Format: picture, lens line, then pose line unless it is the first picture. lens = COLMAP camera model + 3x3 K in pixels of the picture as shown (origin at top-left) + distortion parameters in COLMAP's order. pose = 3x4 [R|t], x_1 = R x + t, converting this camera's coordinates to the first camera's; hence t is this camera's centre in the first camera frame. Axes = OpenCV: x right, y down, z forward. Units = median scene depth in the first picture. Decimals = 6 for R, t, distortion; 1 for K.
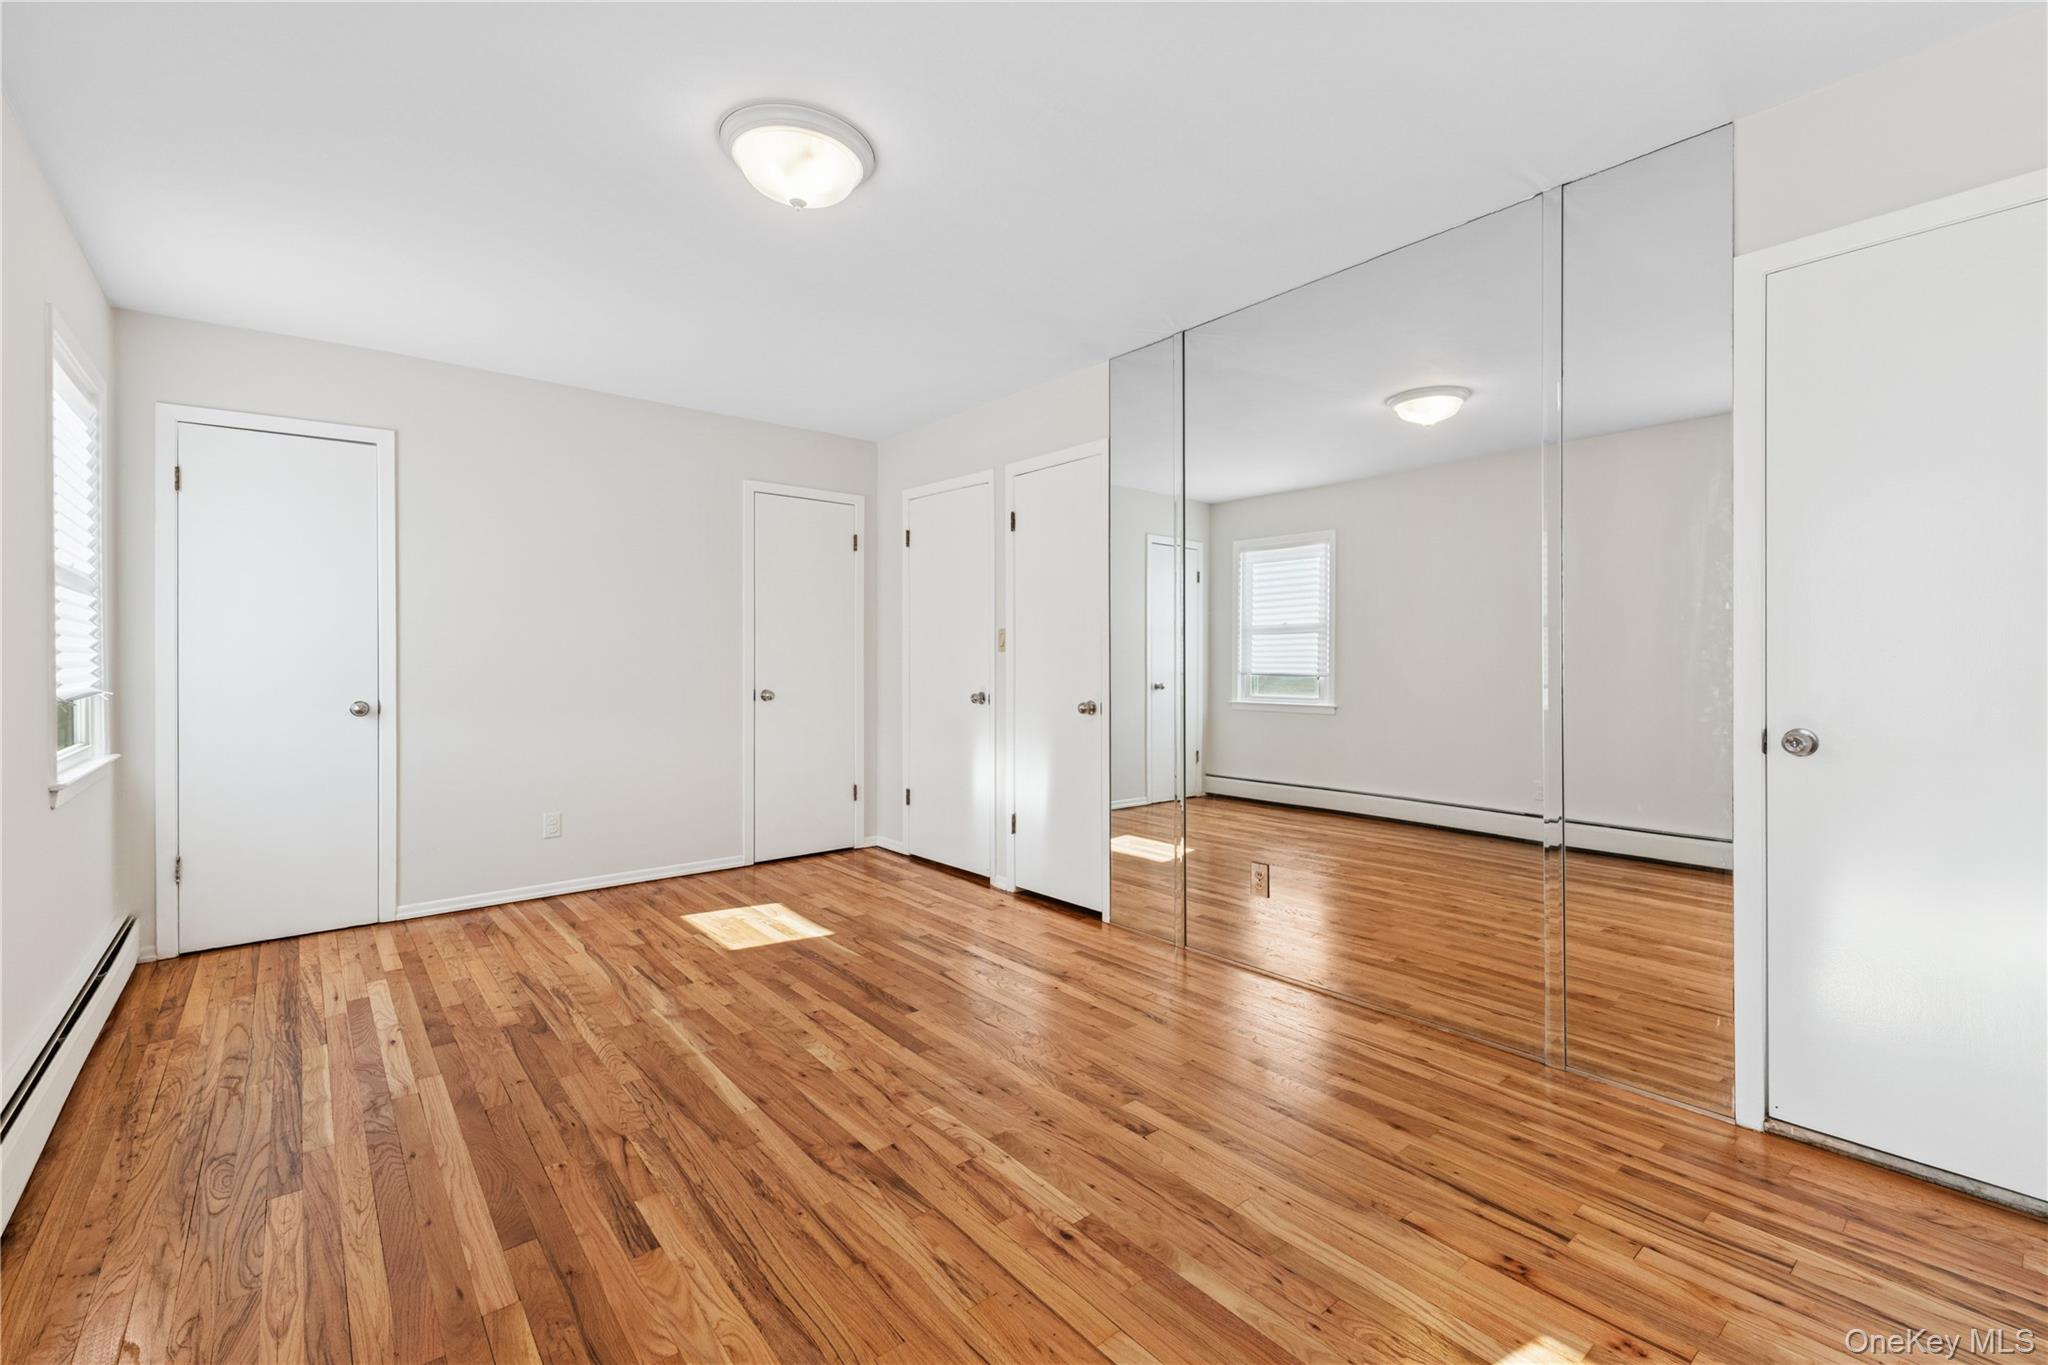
lens RADIAL K [[894.4, 0, 1025.2], [0, 894.4, 661.6], [0, 0, 1]] dist [-0.000981, -0.000061]
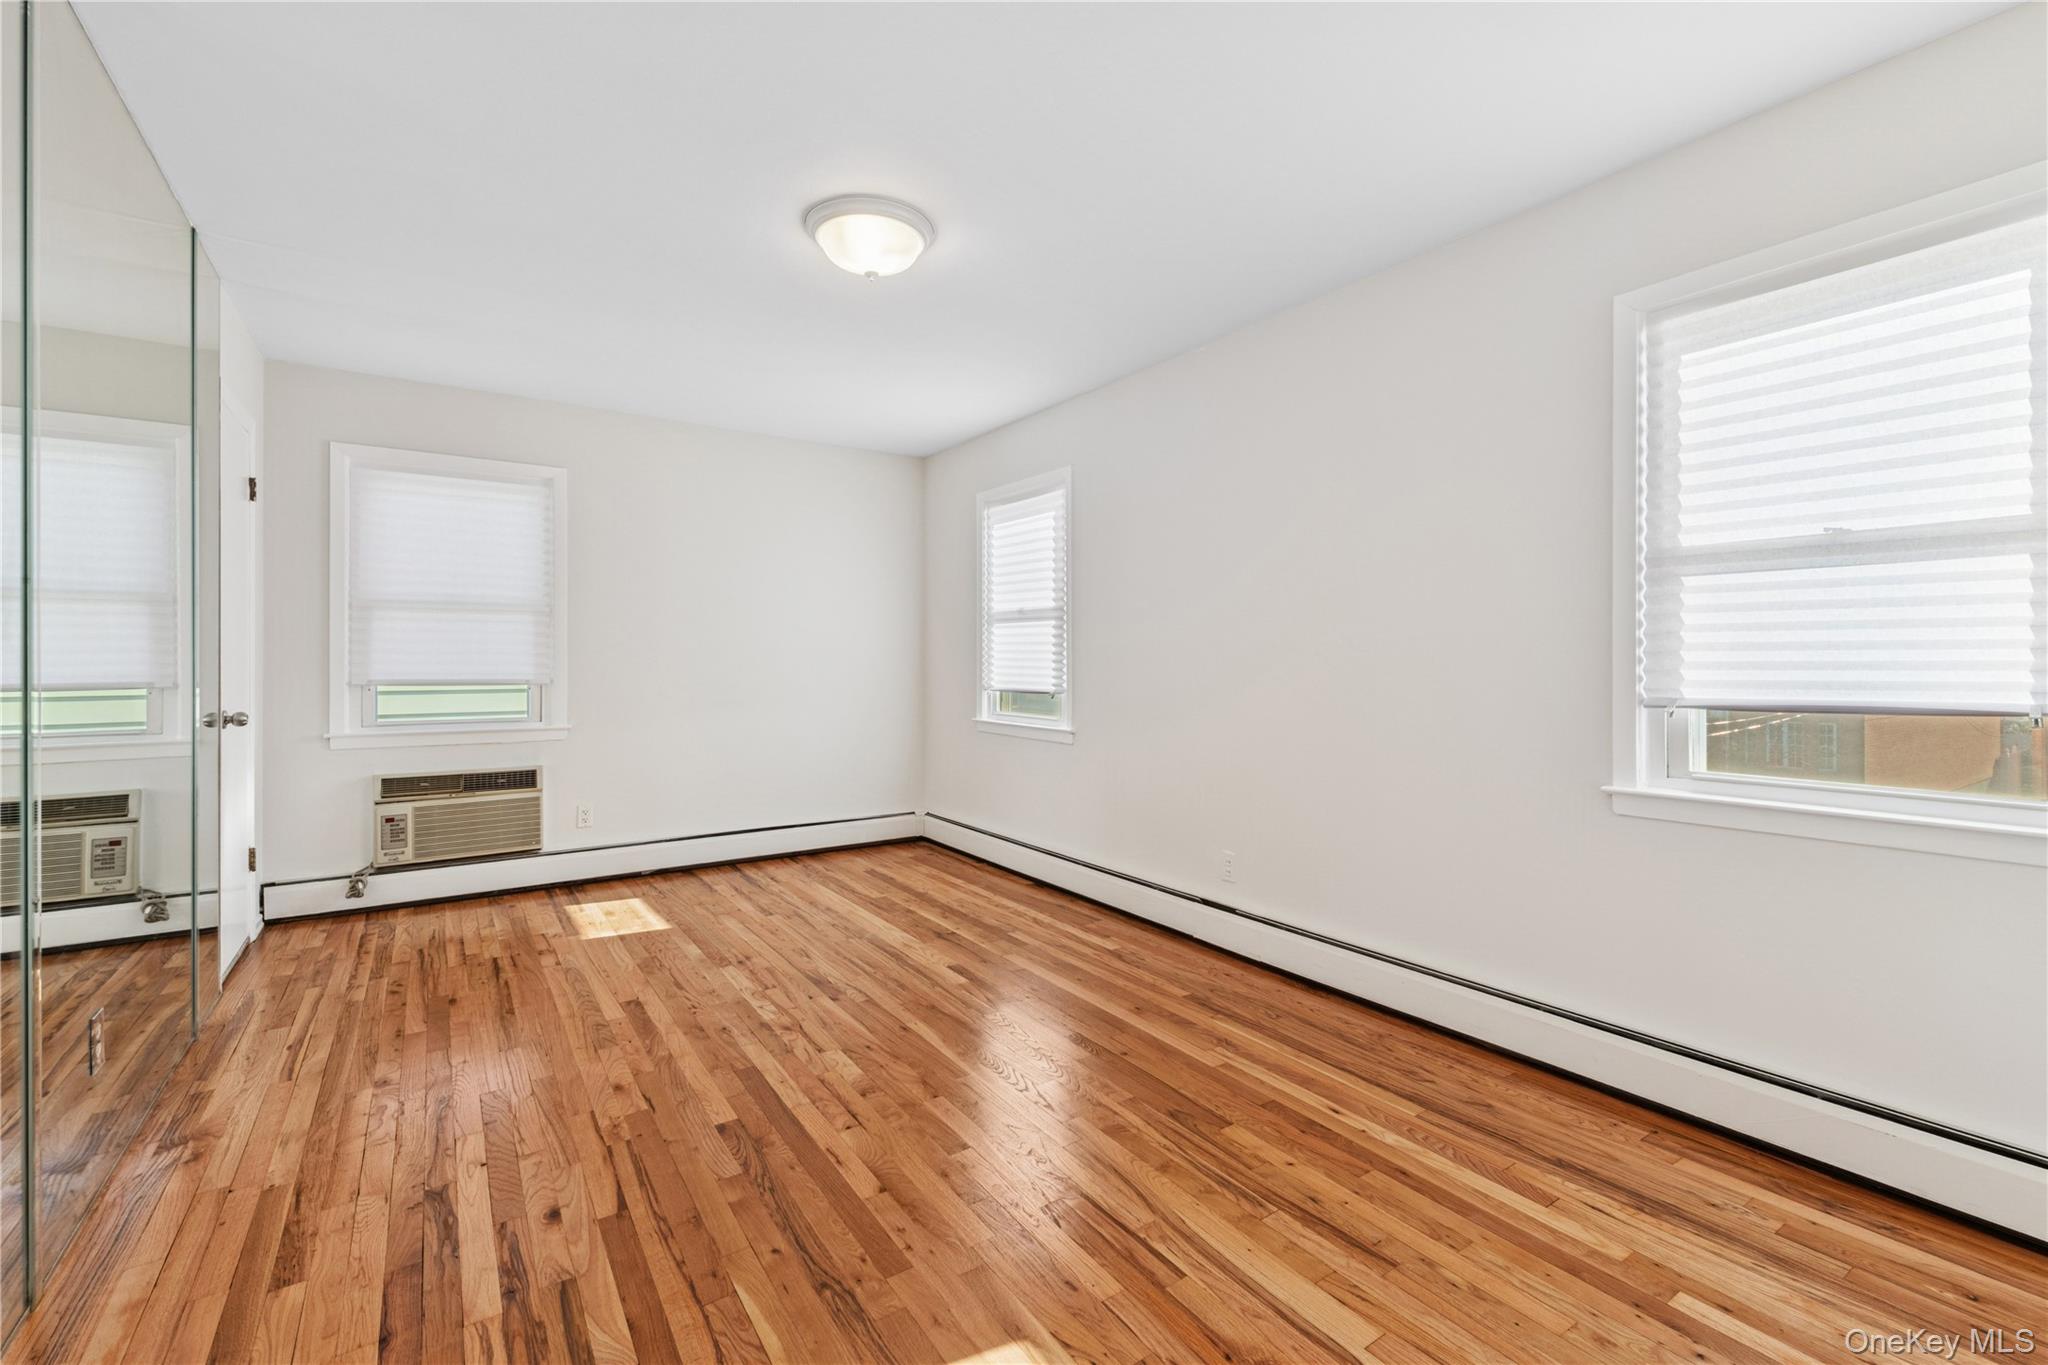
lens RADIAL K [[894.4, 0, 1025.2], [0, 894.4, 661.6], [0, 0, 1]] dist [-0.000981, -0.000061]
pose [[-0.995396, 0.001595, 0.095833, -0.547567], [0.001719, 0.999998, 0.001213, -0.006645], [-0.095831, 0.001372, -0.995397, 2.081514]]
